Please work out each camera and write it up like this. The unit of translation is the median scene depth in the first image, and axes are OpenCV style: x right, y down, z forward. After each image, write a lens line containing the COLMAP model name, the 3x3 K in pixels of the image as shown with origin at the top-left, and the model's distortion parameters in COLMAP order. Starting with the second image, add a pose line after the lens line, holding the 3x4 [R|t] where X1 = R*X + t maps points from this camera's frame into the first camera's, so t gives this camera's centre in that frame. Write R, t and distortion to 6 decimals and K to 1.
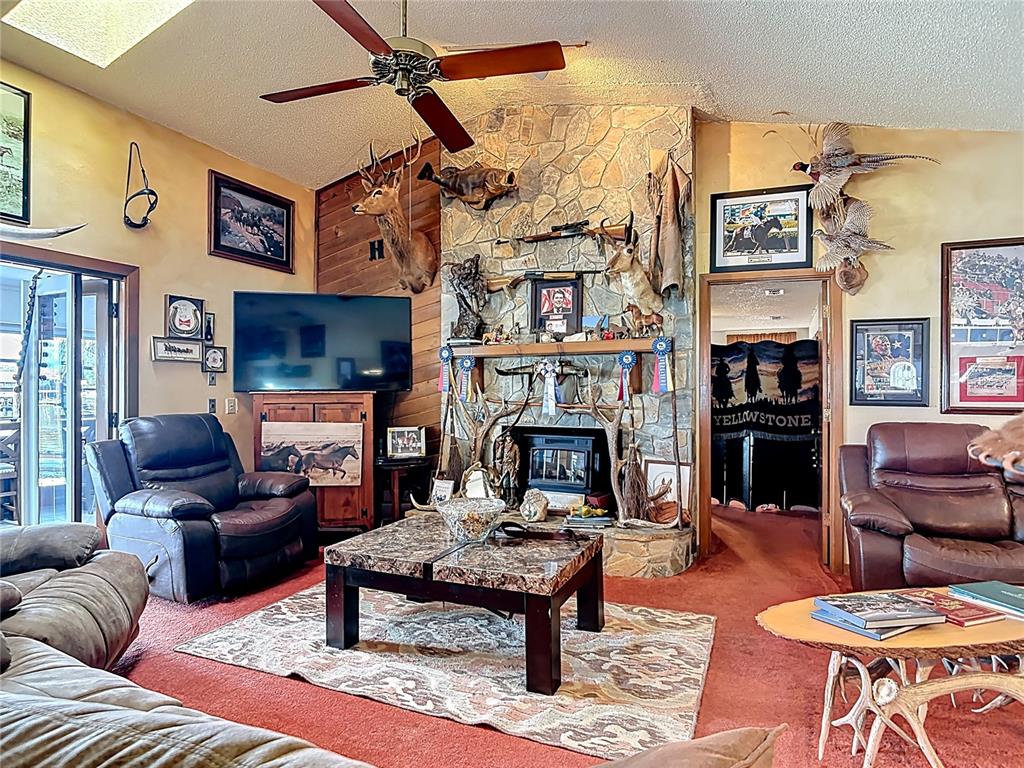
lens RADIAL K [[599.9, 0, 512.0], [0, 599.9, 388.7], [0, 0, 1]] dist [0.000486, 0.000122]
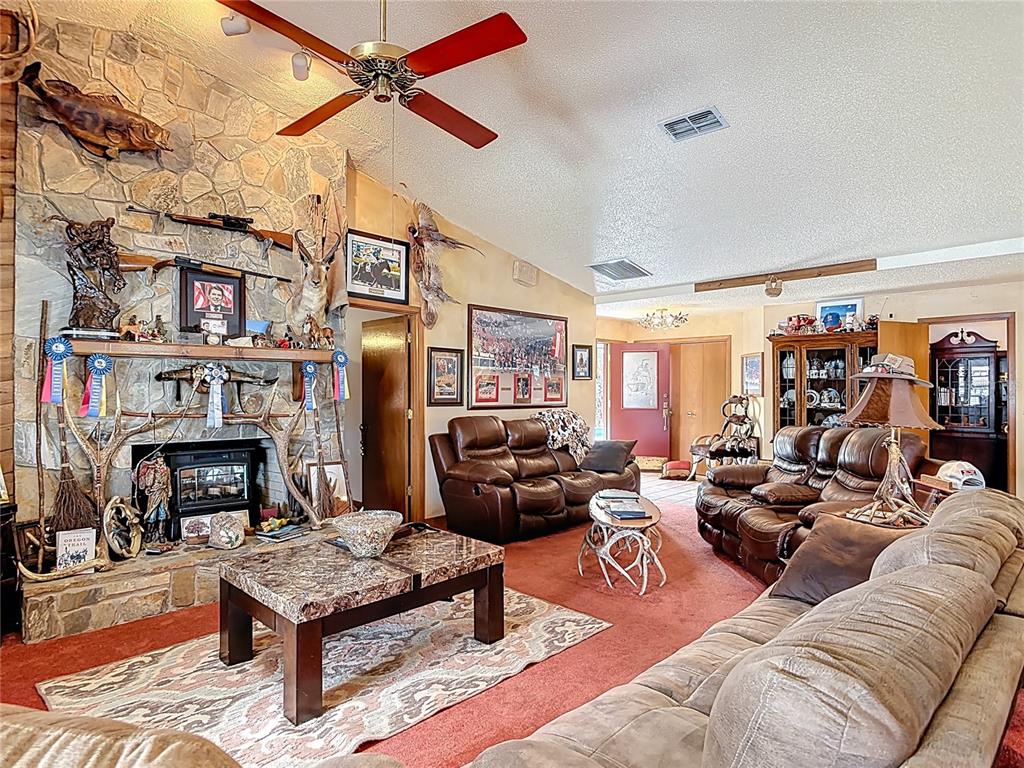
lens RADIAL K [[599.9, 0, 512.8], [0, 599.9, 382.7], [0, 0, 1]] dist [0.000486, 0.000122]
pose [[0.341763, 0.006906, 0.939761, -0.667594], [-0.010043, 0.999943, -0.003696, -0.024308], [-0.939732, -0.008175, 0.341813, 0.308127]]
